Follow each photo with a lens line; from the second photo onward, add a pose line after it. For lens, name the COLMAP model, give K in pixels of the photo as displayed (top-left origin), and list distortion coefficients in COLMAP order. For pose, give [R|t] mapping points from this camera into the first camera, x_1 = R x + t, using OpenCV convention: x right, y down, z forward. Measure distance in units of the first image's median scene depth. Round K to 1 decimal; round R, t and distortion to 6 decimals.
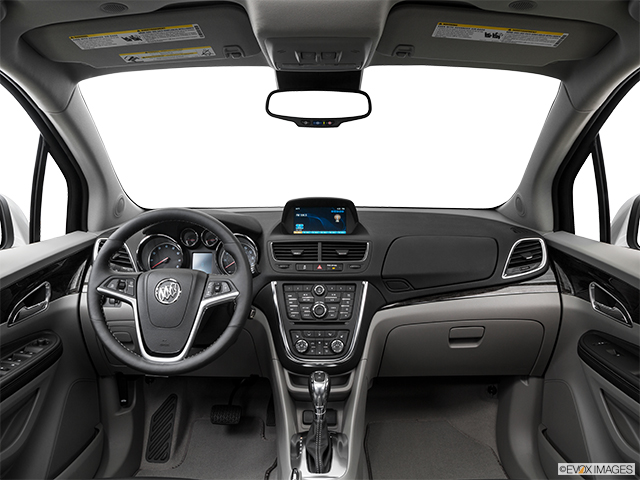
lens RADIAL K [[497.8, 0, 320.0], [0, 497.8, 240.0], [0, 0, 1]] dist [-0.131049, 0.071965]
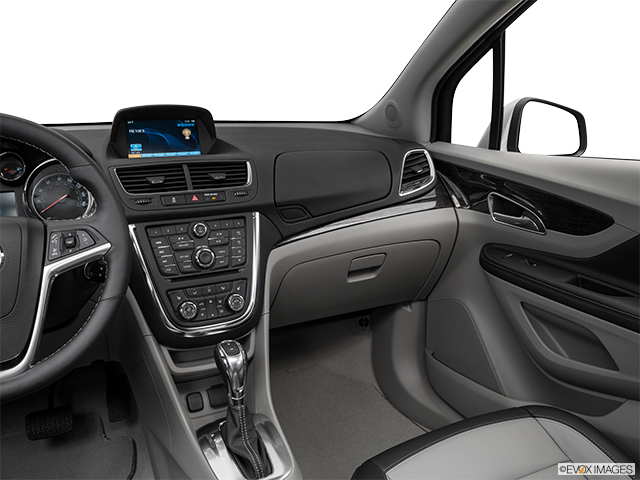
lens RADIAL K [[516.7, 0, 320.0], [0, 516.7, 240.0], [0, 0, 1]] dist [-0.123513, 0.100642]
pose [[0.883214, -0.113814, 0.454949, -0.183795], [0.055642, 0.988683, 0.139318, 0.021172], [-0.465657, -0.097733, 0.879552, 0.259987]]
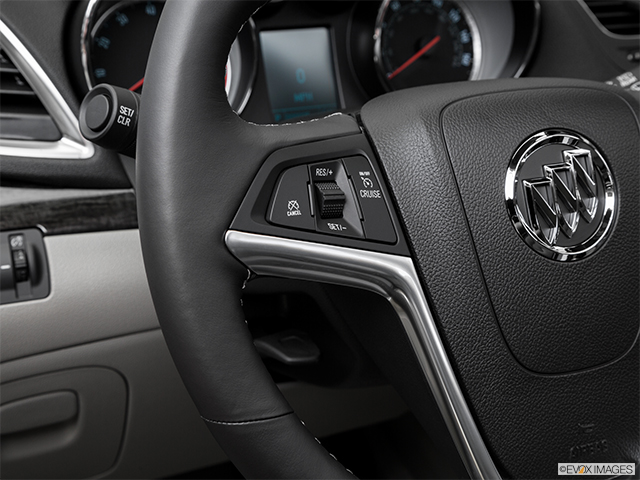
lens RADIAL K [[913.7, 0, 320.0], [0, 913.7, 240.0], [0, 0, 1]] dist [0.009513, 0.014917]
pose [[0.906170, -0.145878, 0.396958, -0.466418], [0.055069, 0.971336, 0.231245, 0.025221], [-0.419313, -0.187687, 0.888229, 0.591243]]
